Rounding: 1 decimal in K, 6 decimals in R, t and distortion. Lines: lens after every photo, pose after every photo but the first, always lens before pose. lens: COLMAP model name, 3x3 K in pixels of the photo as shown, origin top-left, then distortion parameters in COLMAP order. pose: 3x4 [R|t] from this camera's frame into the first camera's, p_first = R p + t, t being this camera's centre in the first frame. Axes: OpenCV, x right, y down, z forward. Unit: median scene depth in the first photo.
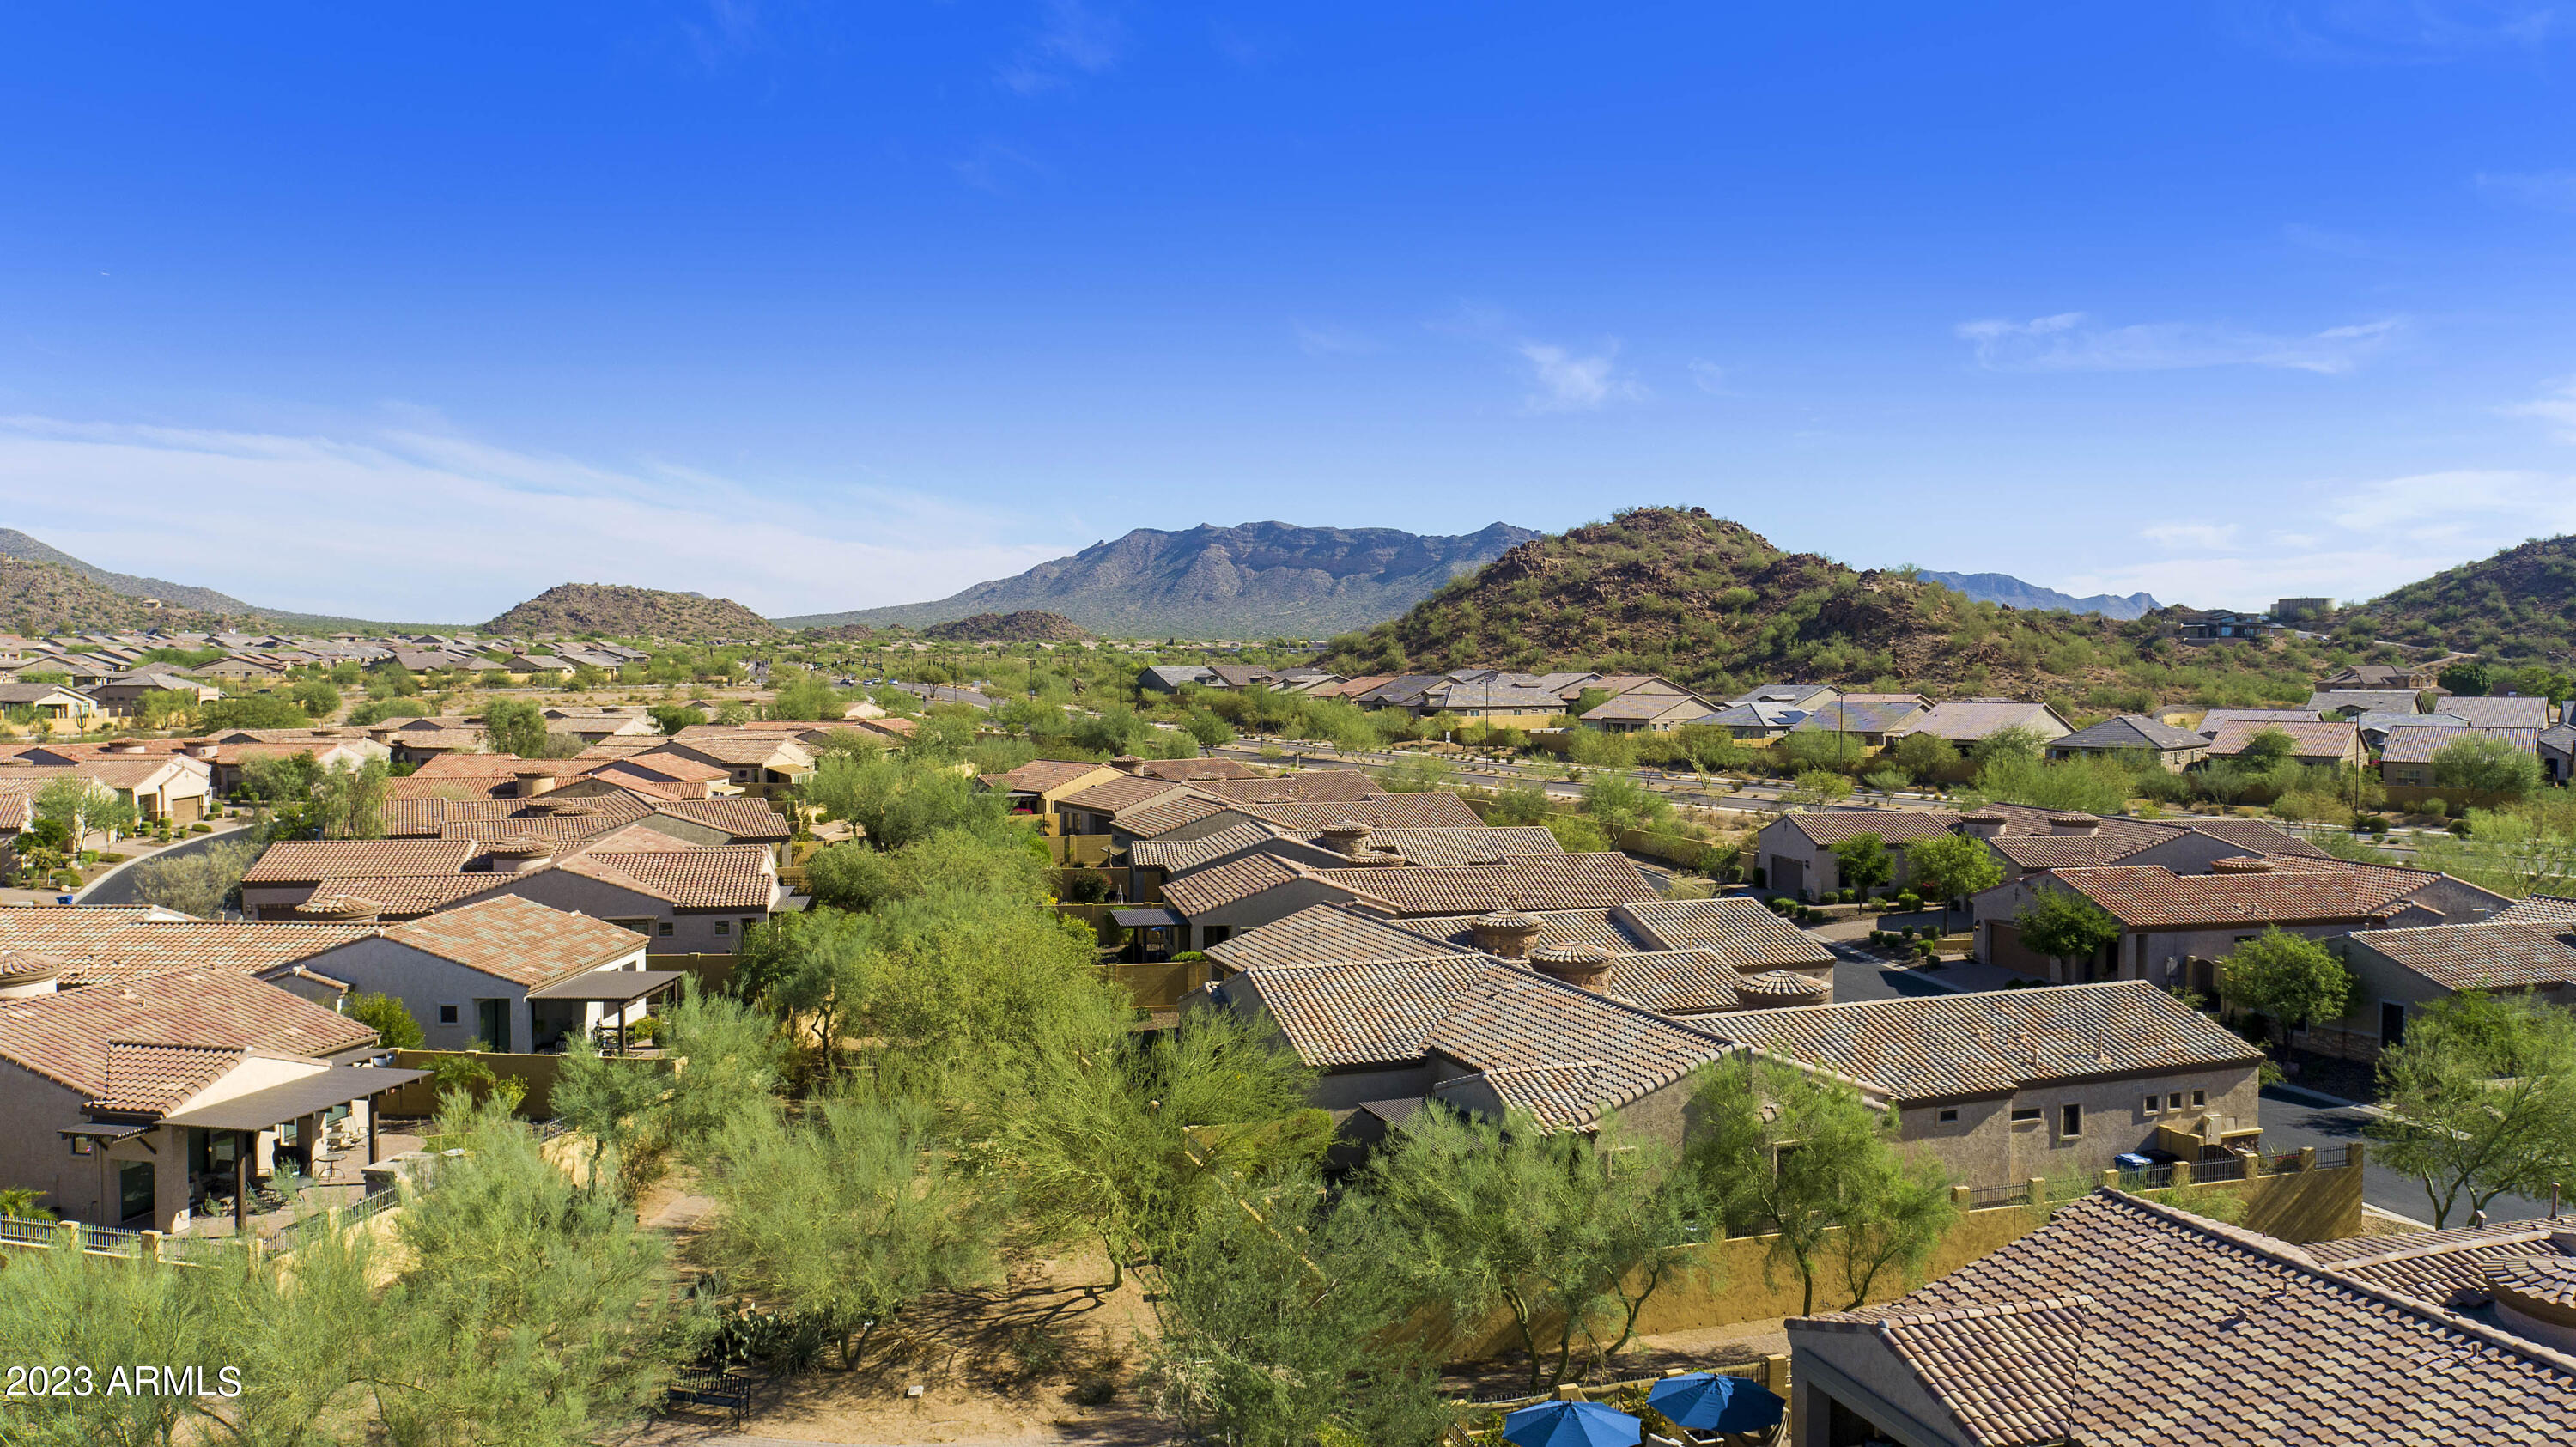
lens RADIAL K [[1747.8, 0, 1288.0], [0, 1747.8, 723.5], [0, 0, 1]] dist [-0.010124, 0.011504]
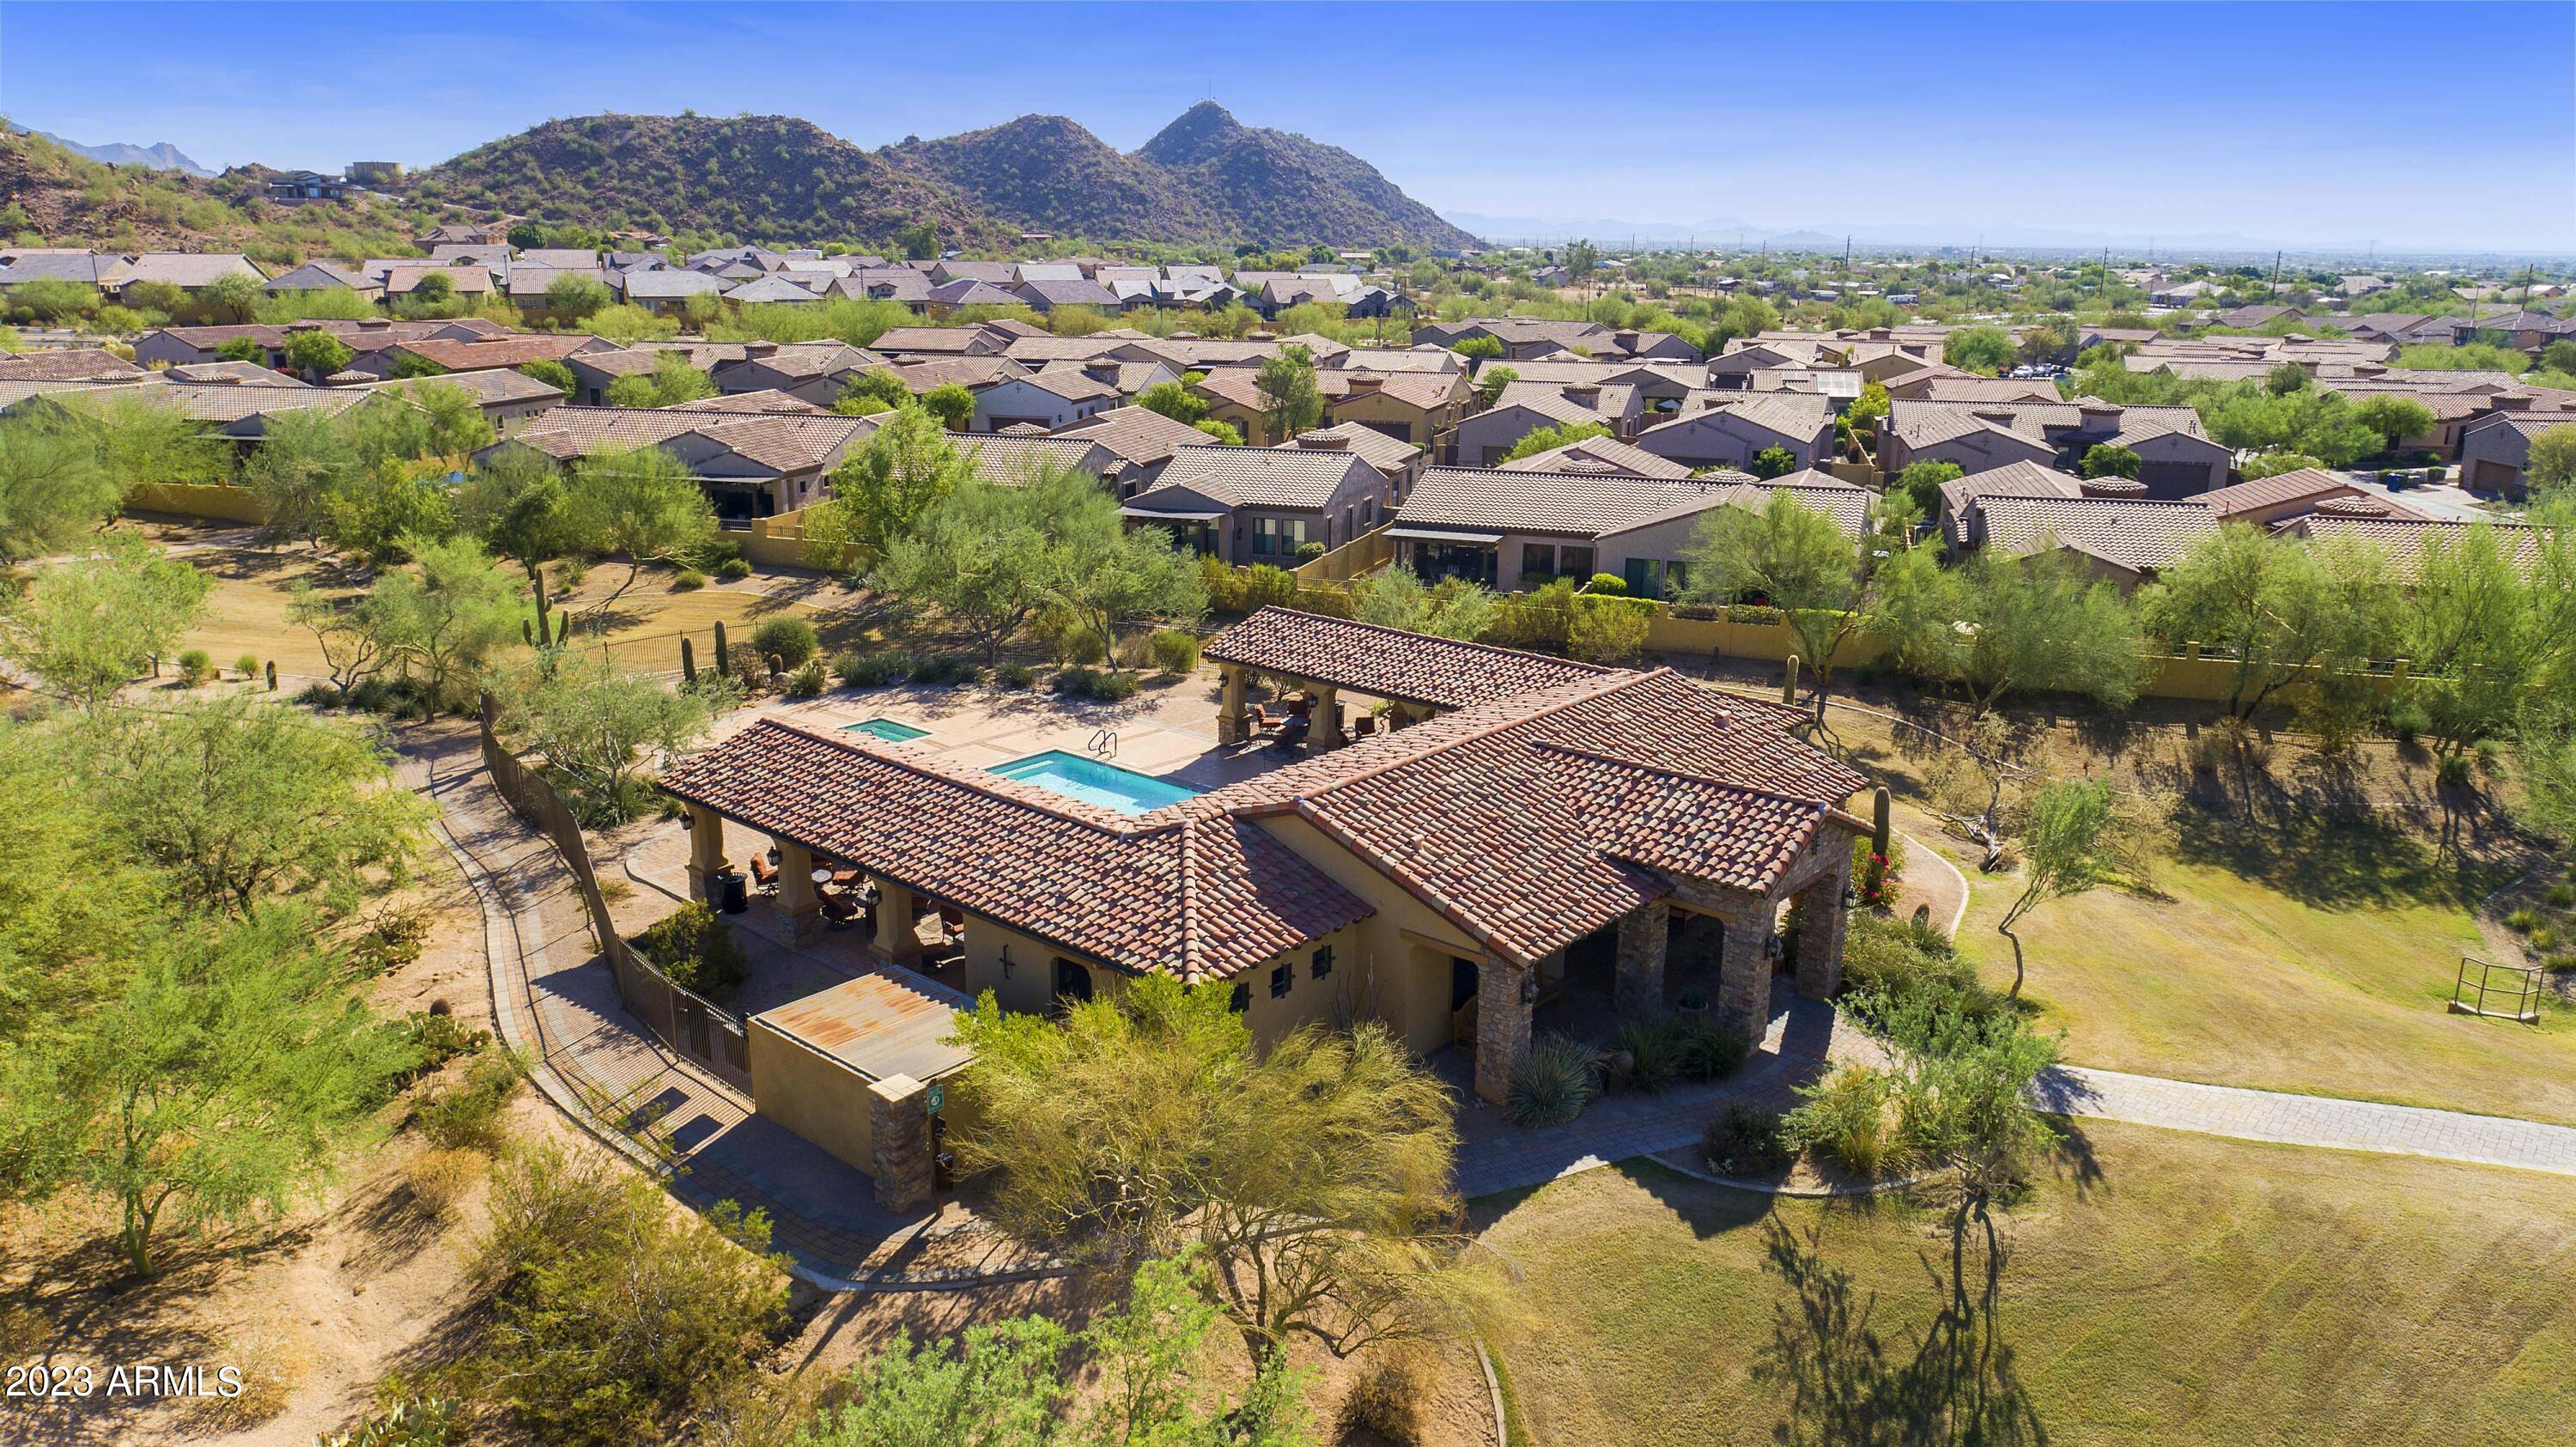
lens RADIAL K [[1747.8, 0, 1288.0], [0, 1747.8, 723.5], [0, 0, 1]] dist [-0.010124, 0.011504]
pose [[0.534140, -0.223262, 0.815383, -0.094999], [0.019557, 0.967503, 0.252103, 0.005078], [-0.845170, -0.118712, 0.521148, -0.111357]]
